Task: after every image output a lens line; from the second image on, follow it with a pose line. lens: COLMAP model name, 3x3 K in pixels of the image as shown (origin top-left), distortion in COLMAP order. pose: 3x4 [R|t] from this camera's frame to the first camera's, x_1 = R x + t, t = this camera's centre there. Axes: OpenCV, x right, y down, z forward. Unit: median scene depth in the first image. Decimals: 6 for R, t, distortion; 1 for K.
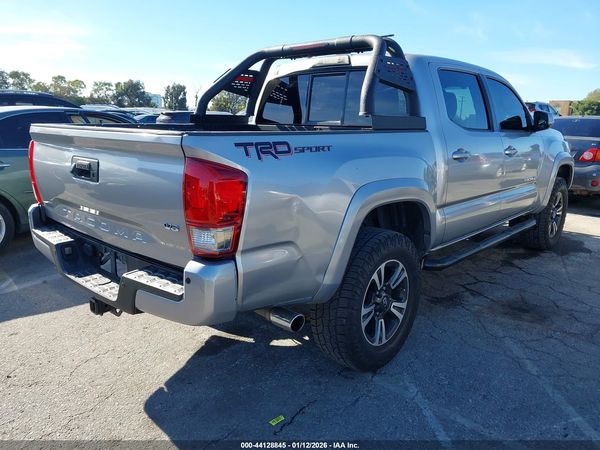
lens RADIAL K [[469.4, 0, 291.7], [0, 469.4, 222.9], [0, 0, 1]] dist [0.040094, -0.066621]
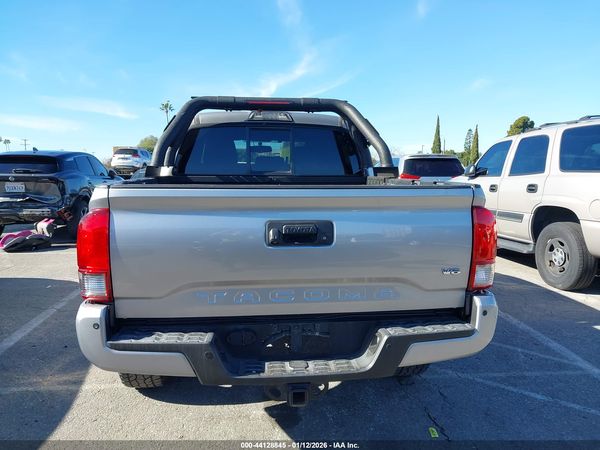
lens RADIAL K [[469.4, 0, 291.7], [0, 469.4, 222.9], [0, 0, 1]] dist [0.040094, -0.066621]
pose [[0.647388, -0.098785, 0.755732, -0.931230], [0.166378, 0.985968, -0.013646, -0.105203], [-0.743779, 0.134571, 0.654739, 0.389944]]
